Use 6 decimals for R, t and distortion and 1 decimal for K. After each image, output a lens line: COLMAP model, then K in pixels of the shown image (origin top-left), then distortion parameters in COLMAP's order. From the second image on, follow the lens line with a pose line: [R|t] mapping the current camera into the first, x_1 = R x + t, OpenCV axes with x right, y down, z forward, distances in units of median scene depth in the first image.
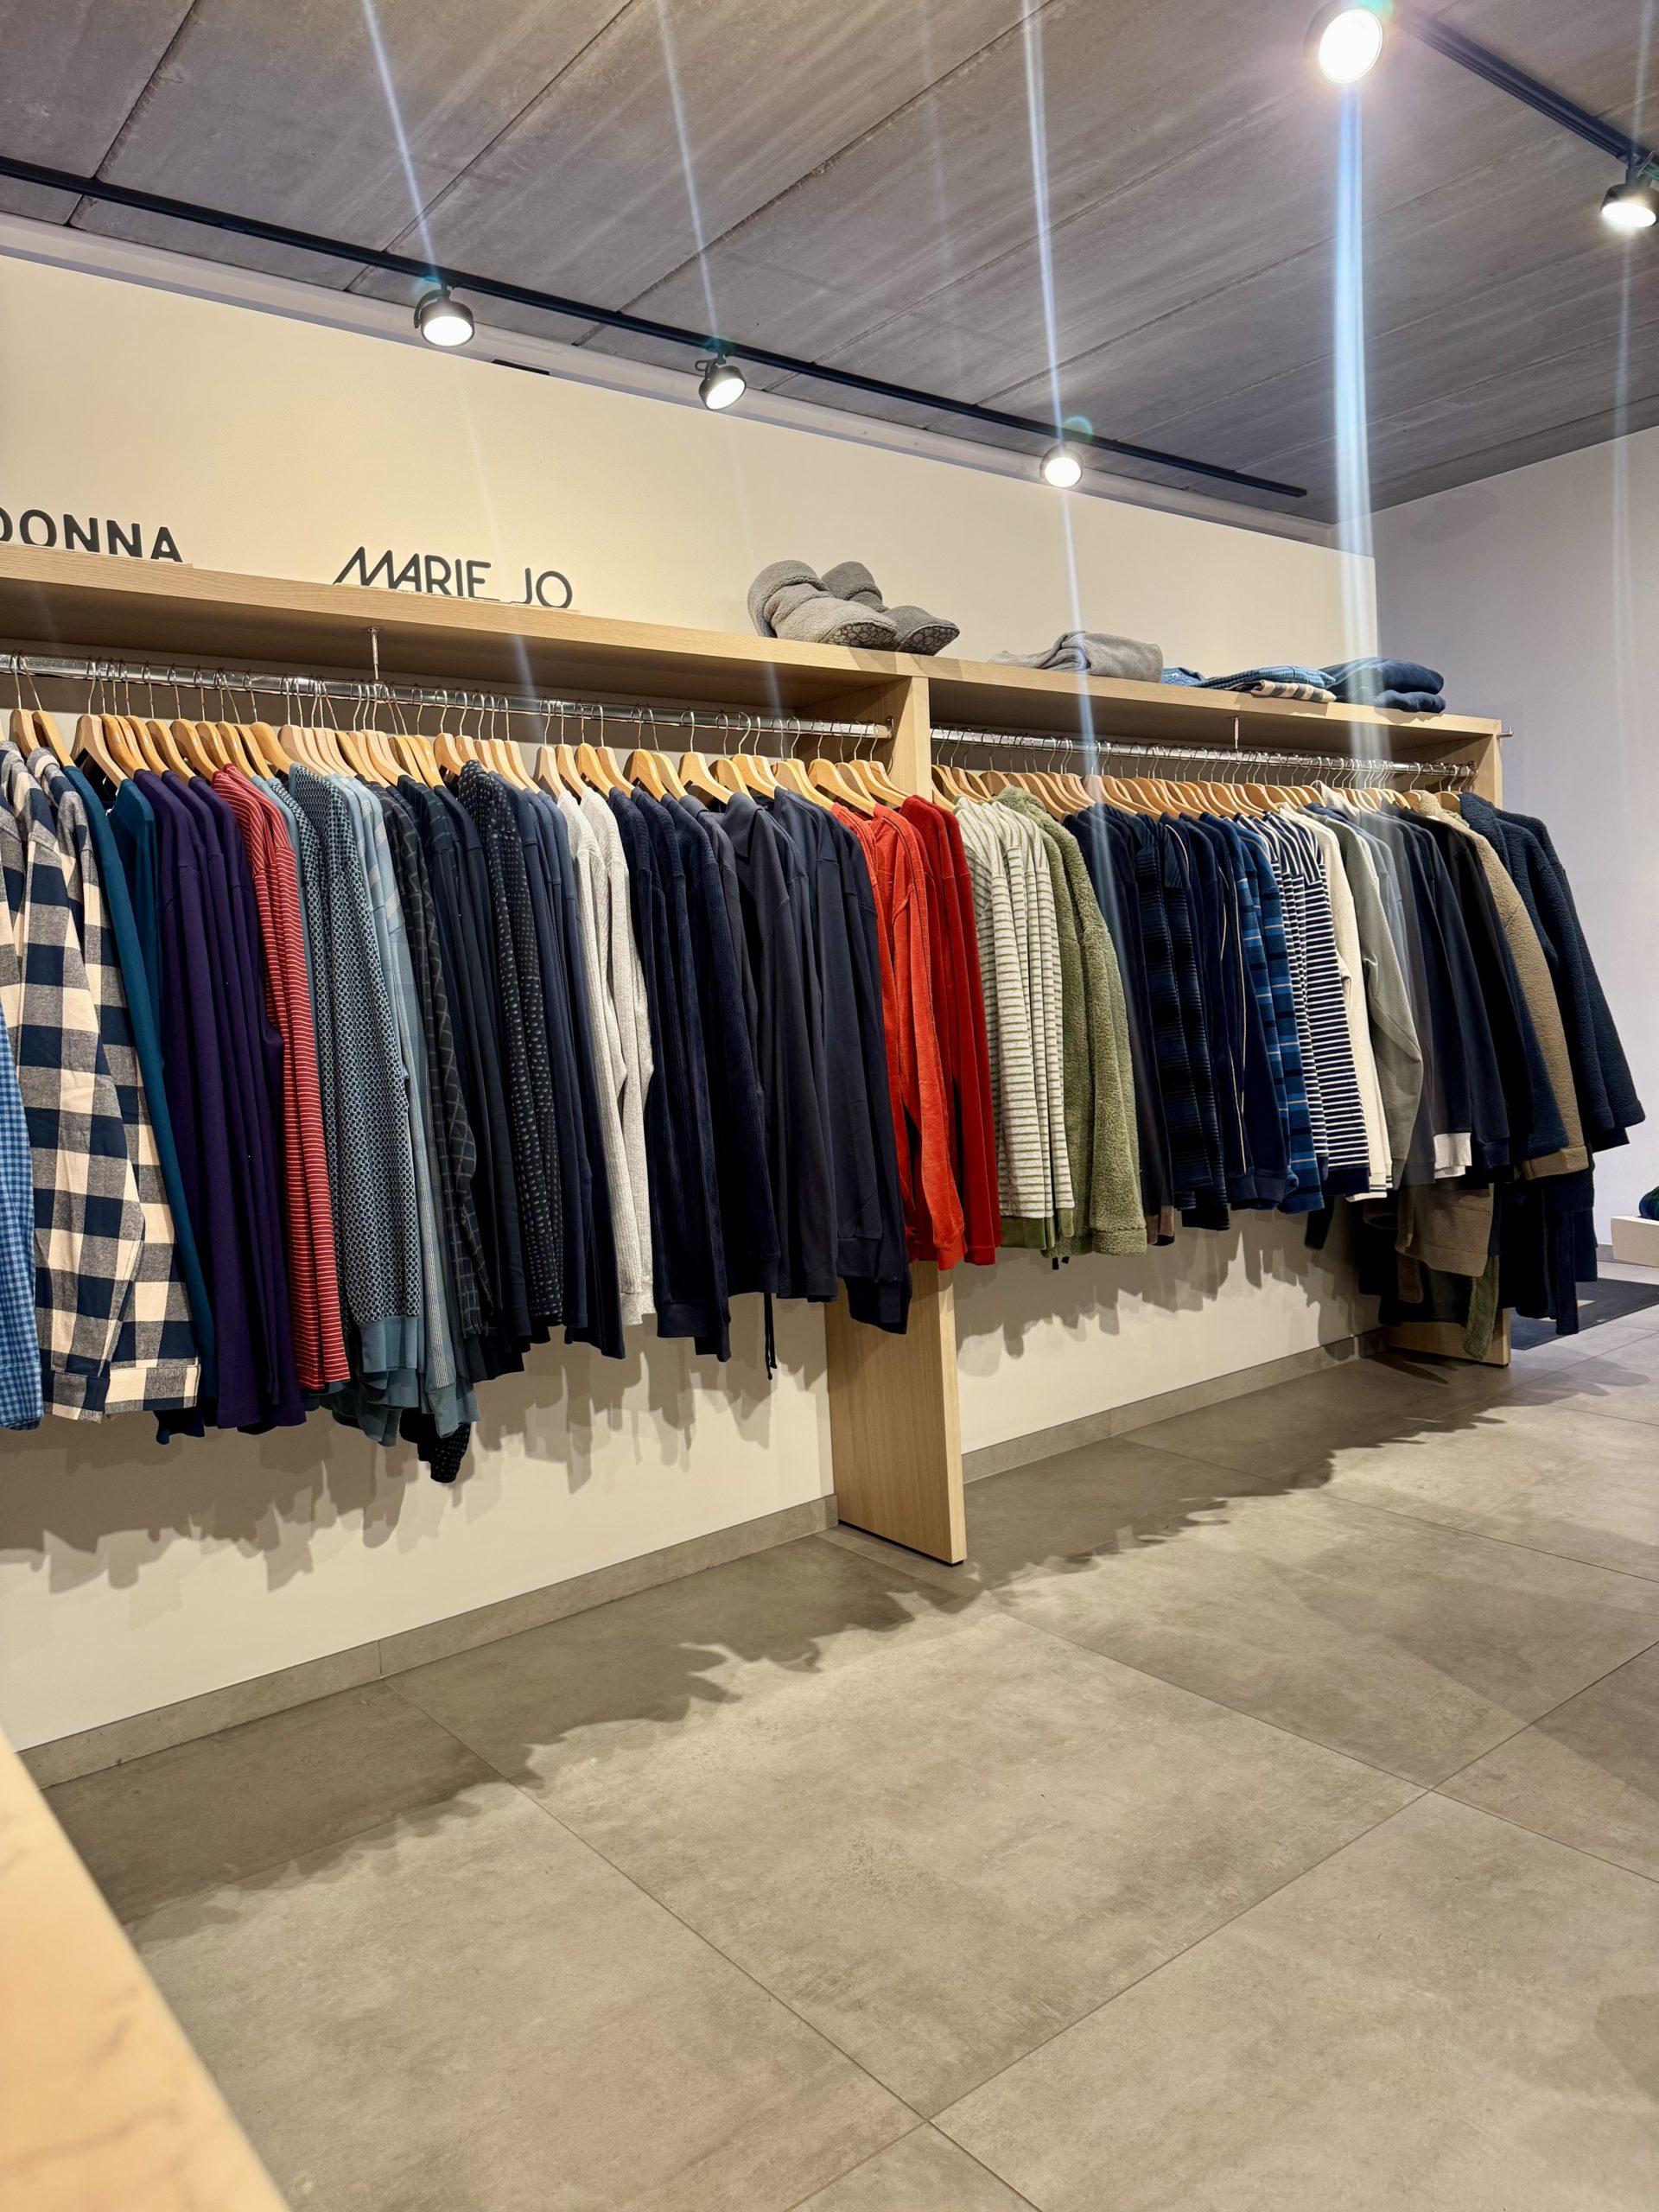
lens RADIAL K [[1576.1, 0, 829.5], [0, 1576.1, 1106.0], [0, 0, 1]] dist [0.083922, -0.125049]
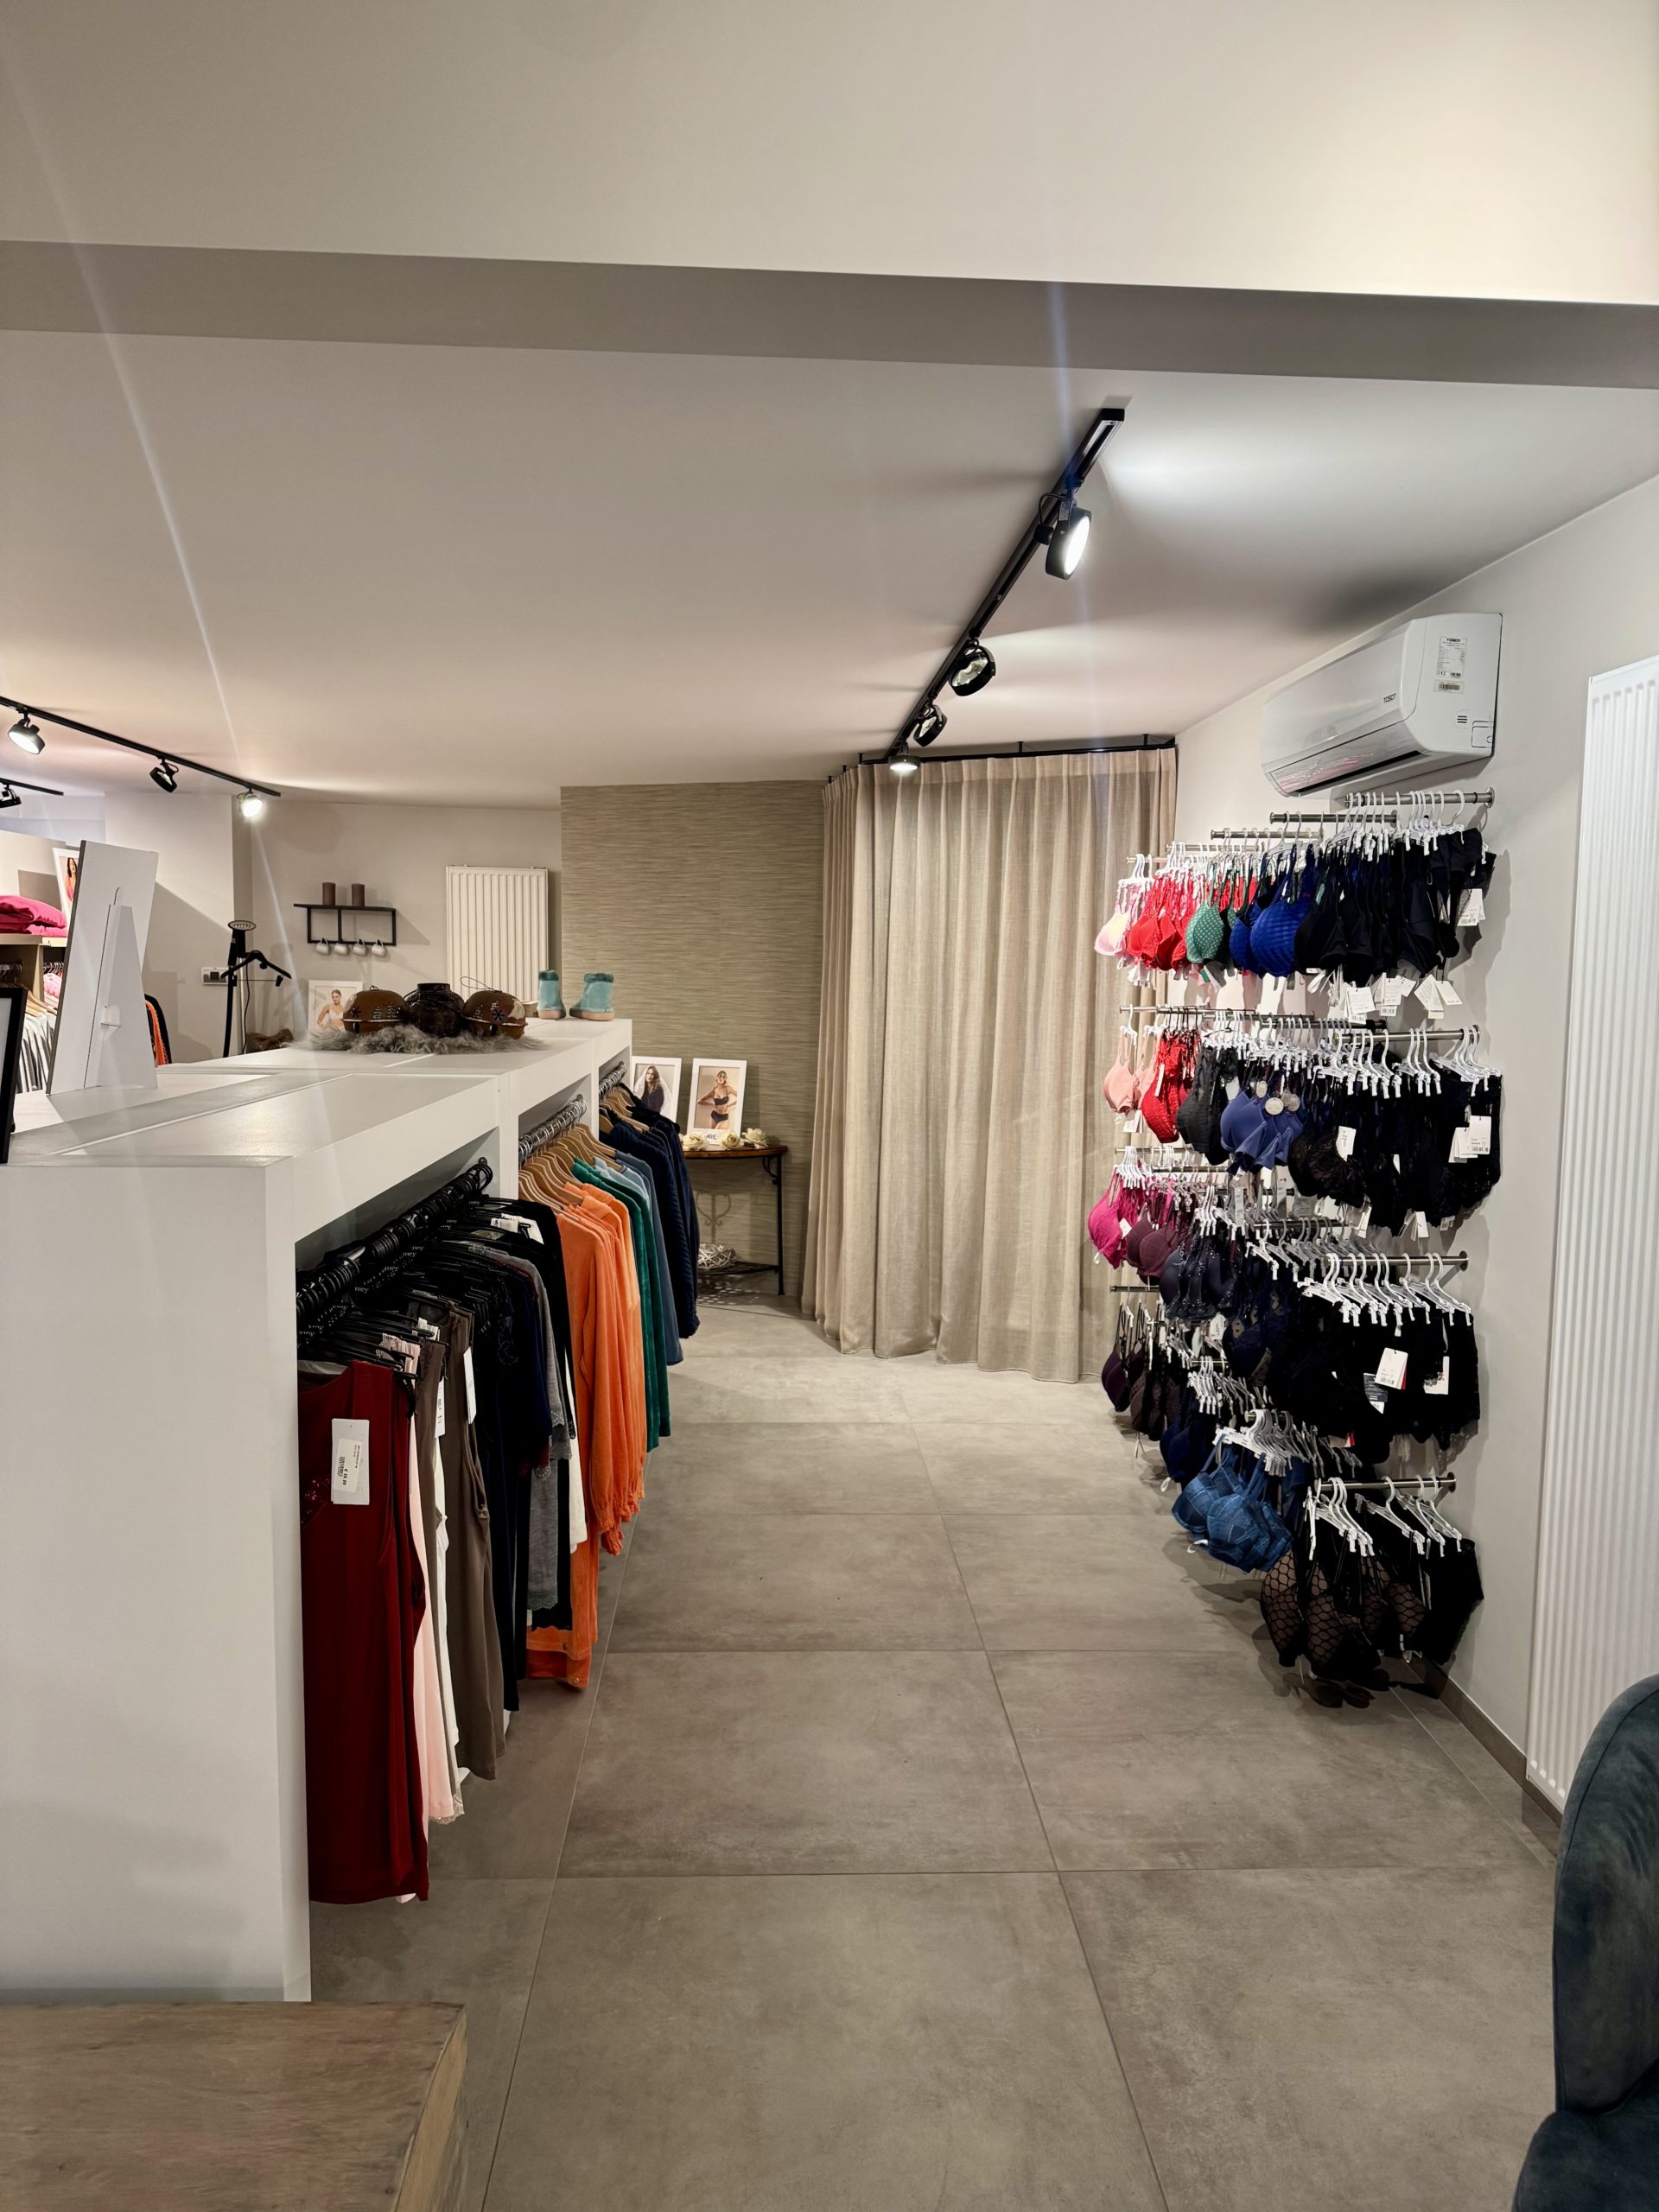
lens RADIAL K [[1549.6, 0, 834.2], [0, 1549.6, 1111.8], [0, 0, 1]] dist [0.151409, -0.284043]
pose [[-0.586625, 0.116765, -0.801397, 1.796065], [-0.051637, 0.982145, 0.180899, -0.460540], [0.808211, 0.147502, -0.570122, 2.128398]]
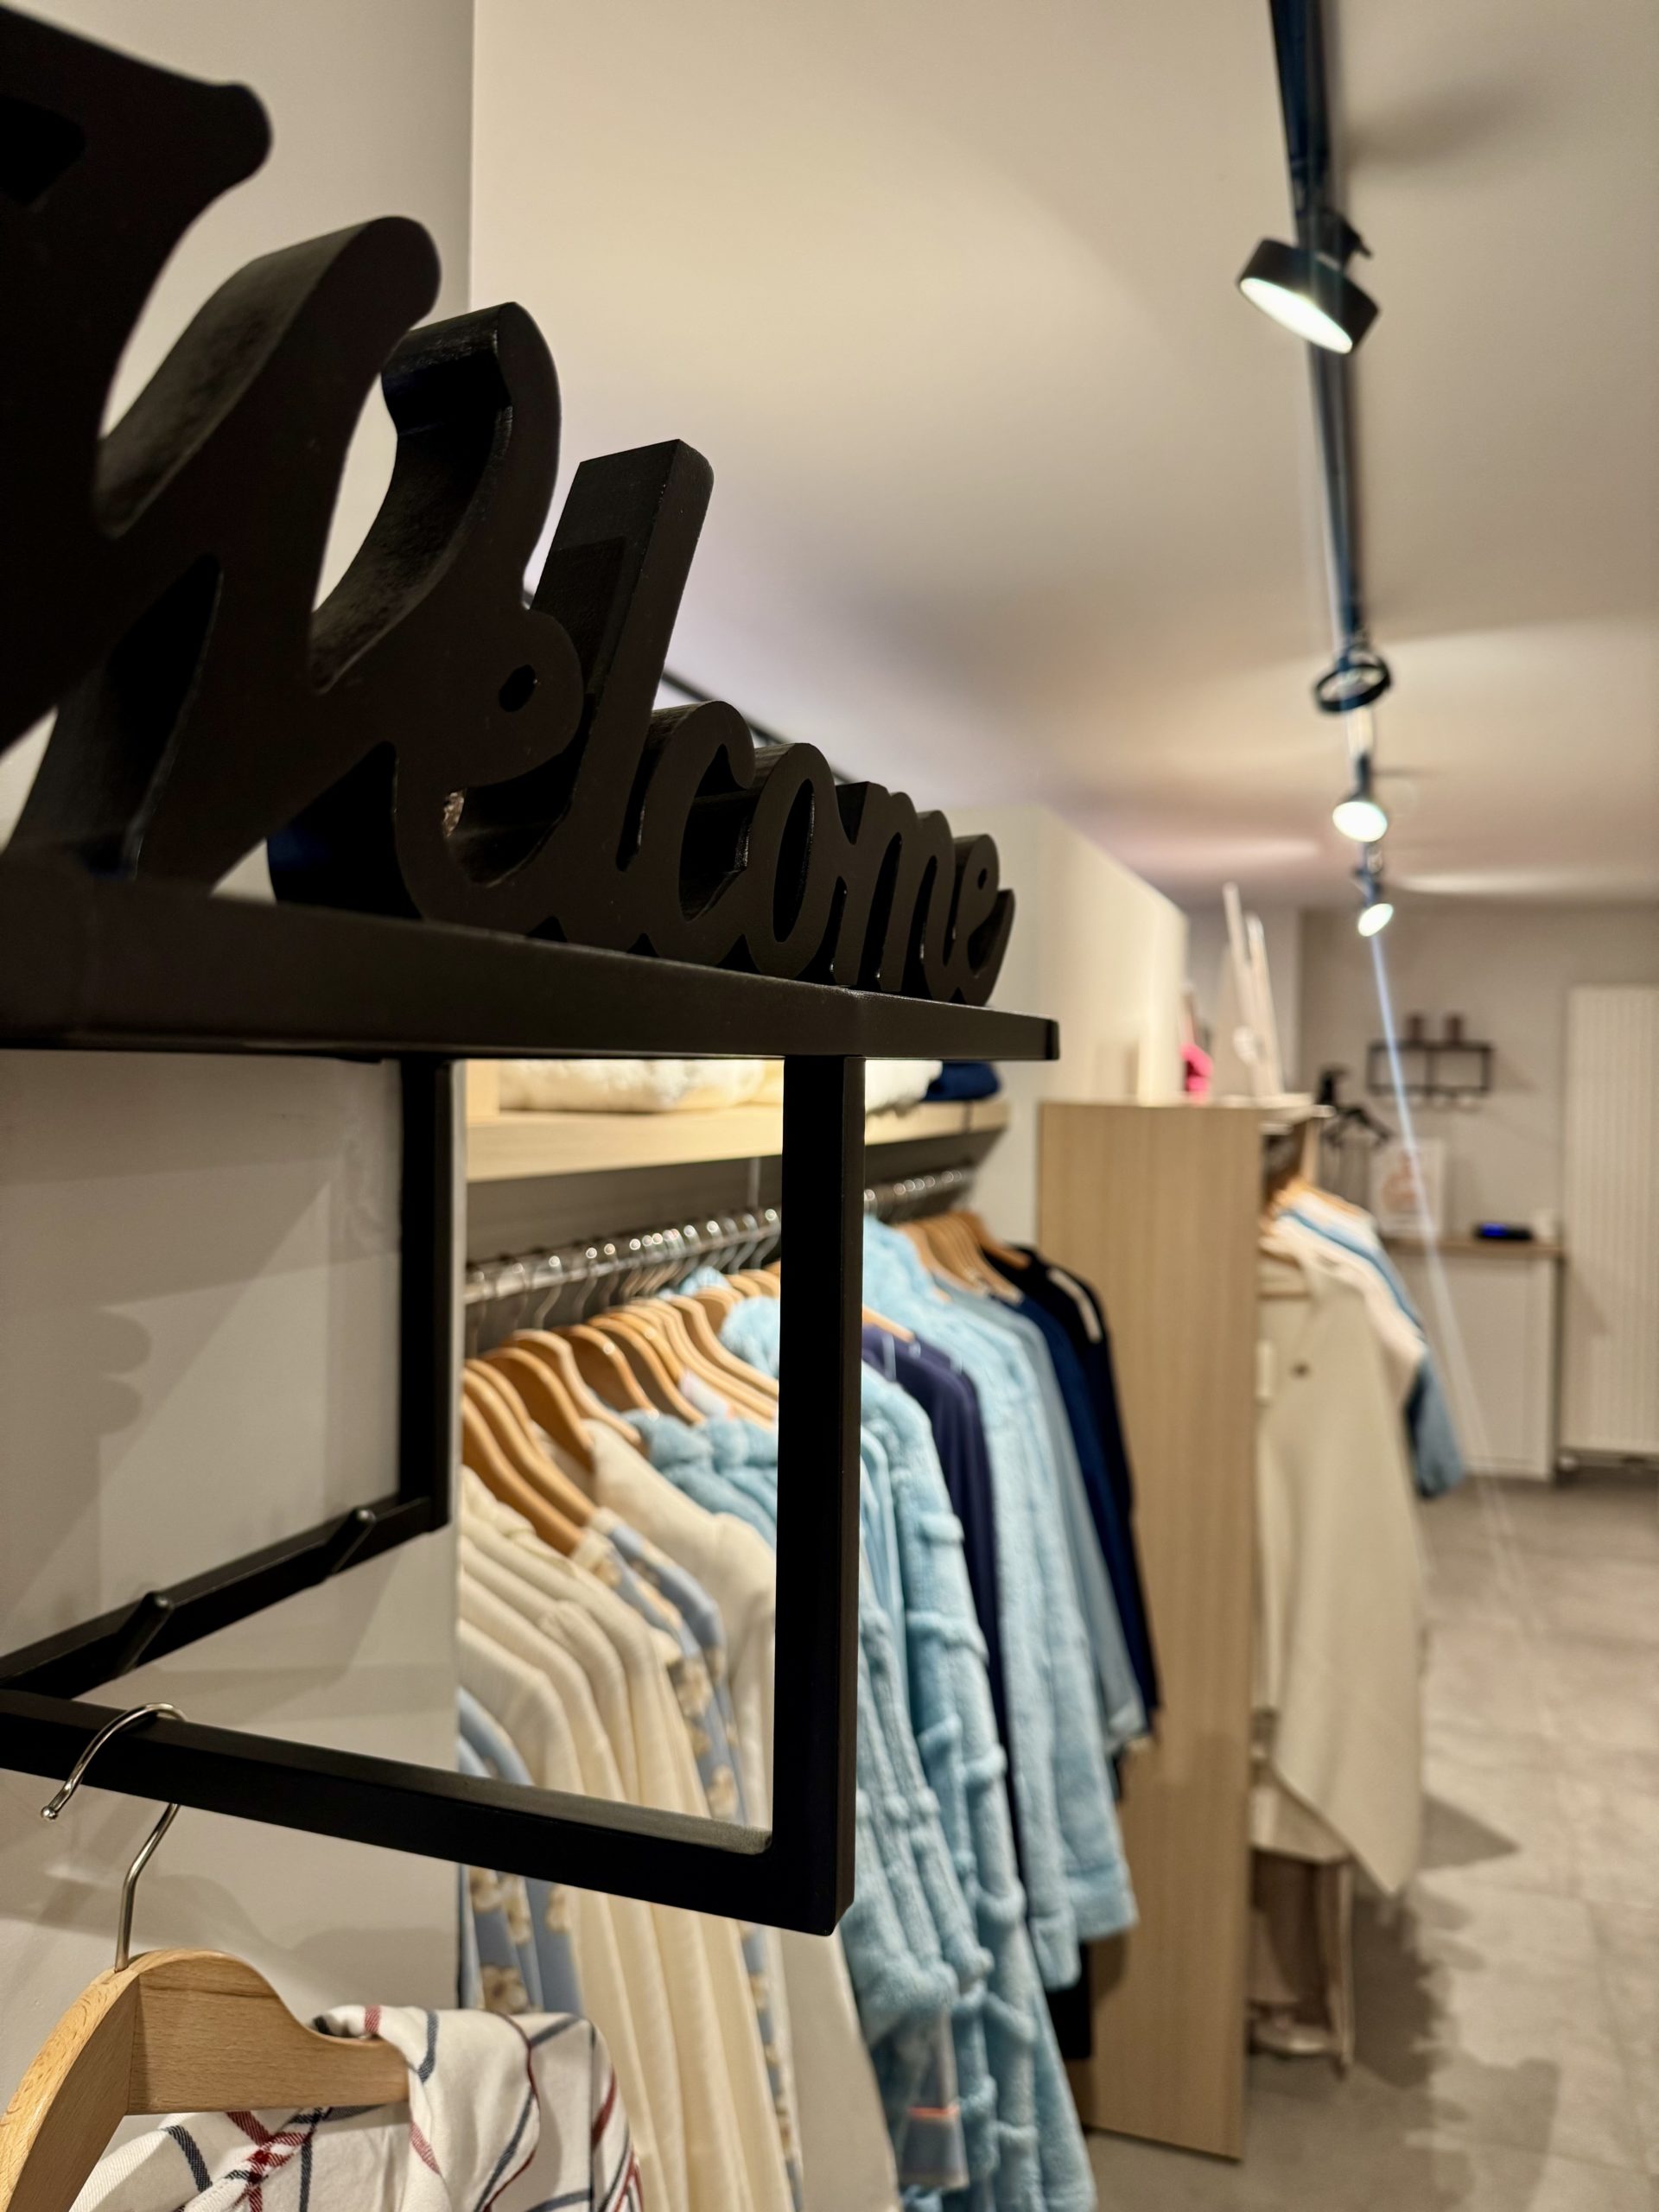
lens RADIAL K [[1596.6, 0, 792.7], [0, 1596.6, 1103.6], [0, 0, 1]] dist [0.004140, -0.074807]
pose [[-0.854236, 0.043732, -0.518044, 1.896900], [-0.015340, 0.993902, 0.109197, -0.400434], [0.519660, 0.101227, -0.848355, 0.949561]]
